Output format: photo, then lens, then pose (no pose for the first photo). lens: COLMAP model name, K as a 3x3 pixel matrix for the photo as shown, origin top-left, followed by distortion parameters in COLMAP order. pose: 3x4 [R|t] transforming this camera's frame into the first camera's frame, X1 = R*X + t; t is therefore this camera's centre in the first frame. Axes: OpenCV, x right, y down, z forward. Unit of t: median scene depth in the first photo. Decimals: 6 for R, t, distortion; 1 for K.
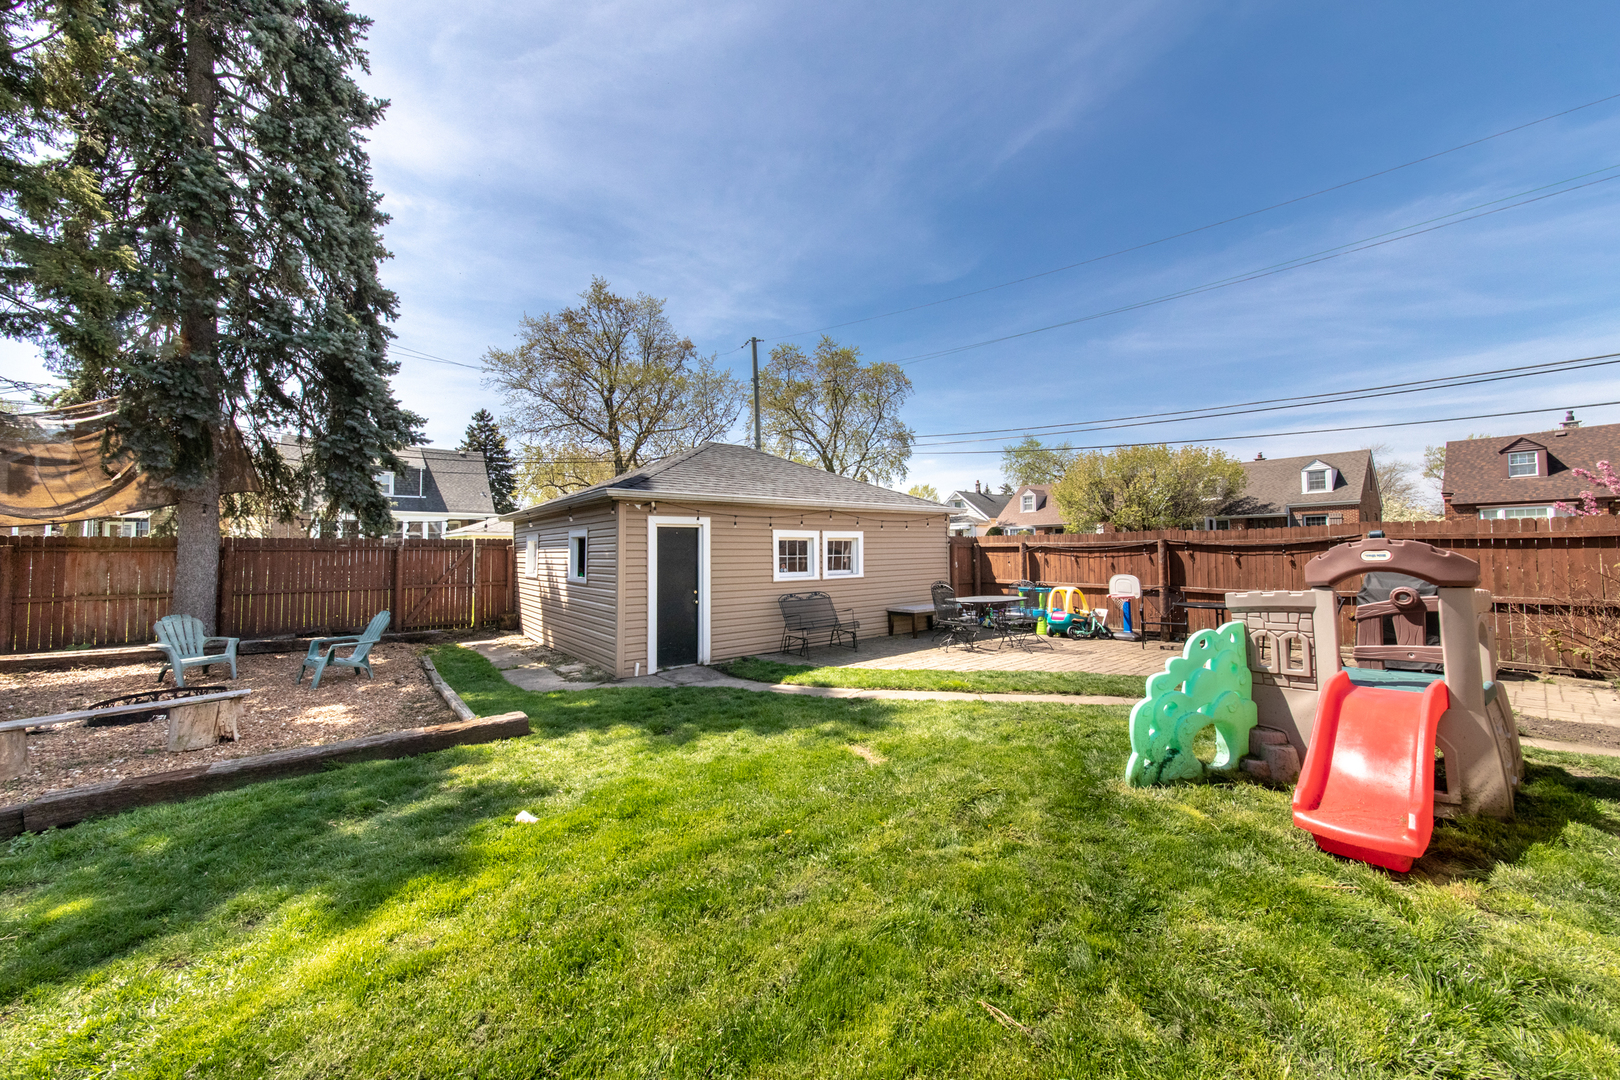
lens RADIAL K [[582.9, 0, 811.6], [0, 582.9, 534.7], [0, 0, 1]] dist [-0.008741, 0.003017]
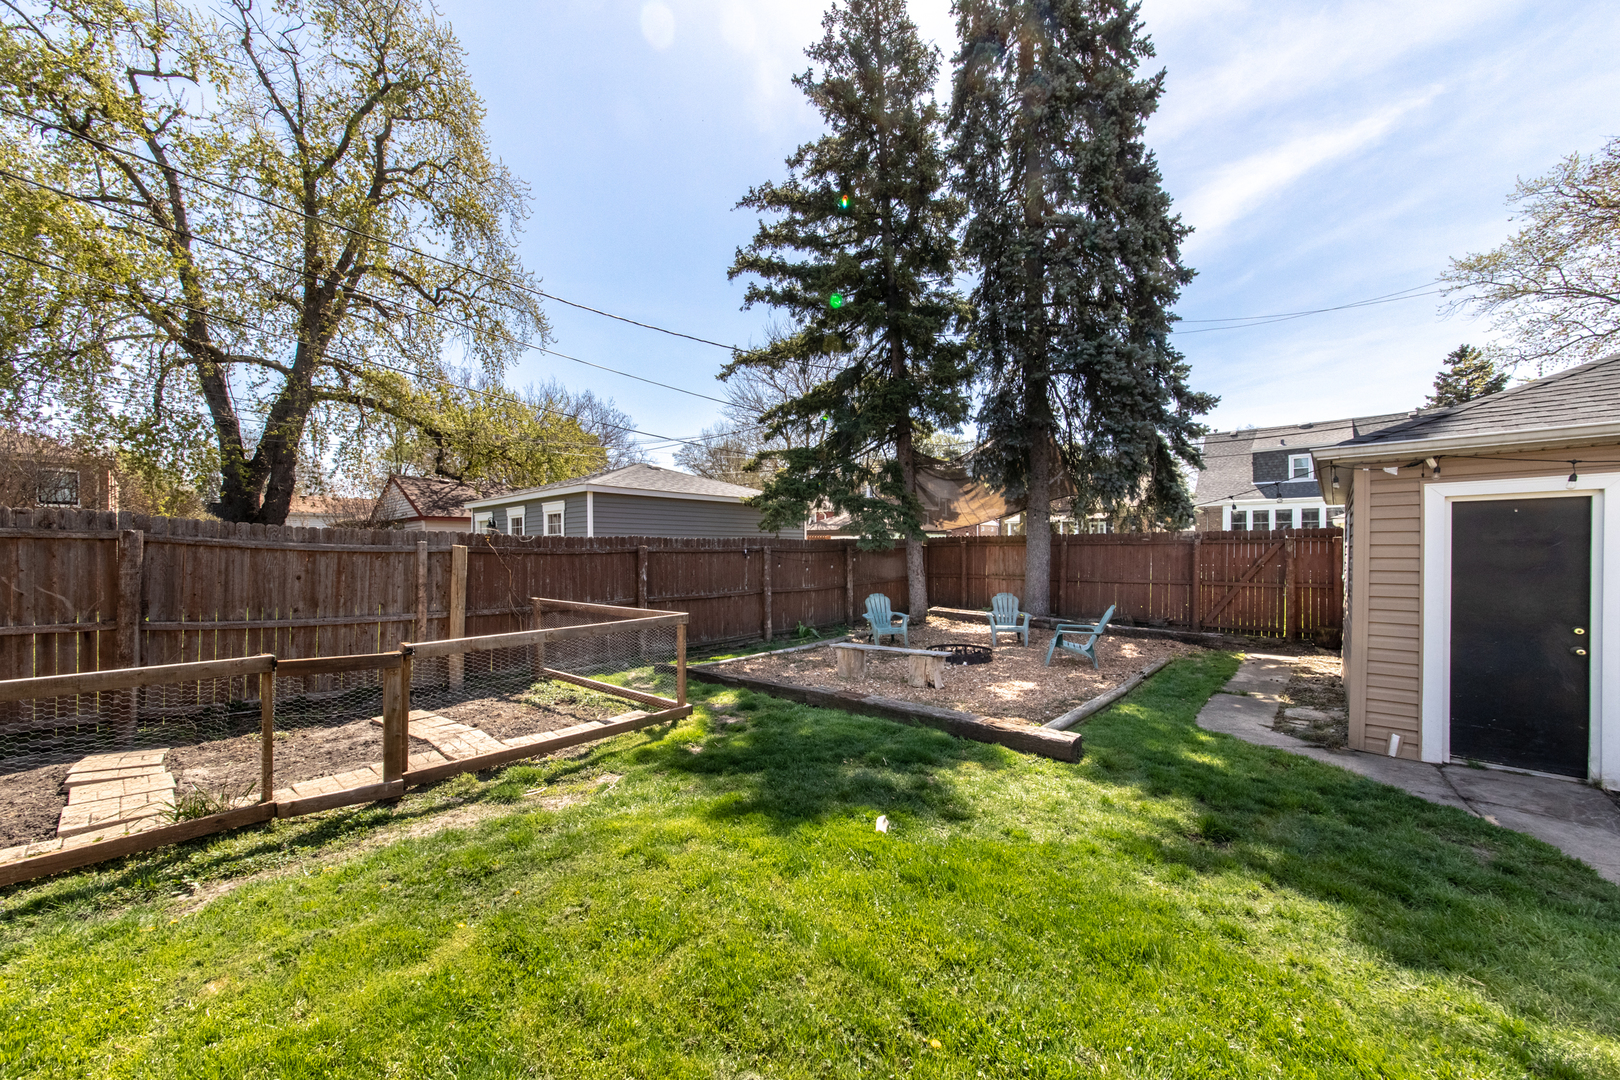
lens RADIAL K [[582.9, 0, 776.2], [0, 582.9, 556.5], [0, 0, 1]] dist [-0.008741, 0.003017]
pose [[0.148450, 0.019664, -0.988724, 0.280998], [0.033255, 0.999138, 0.024864, 0.004480], [0.988361, -0.036571, 0.147668, 0.443999]]
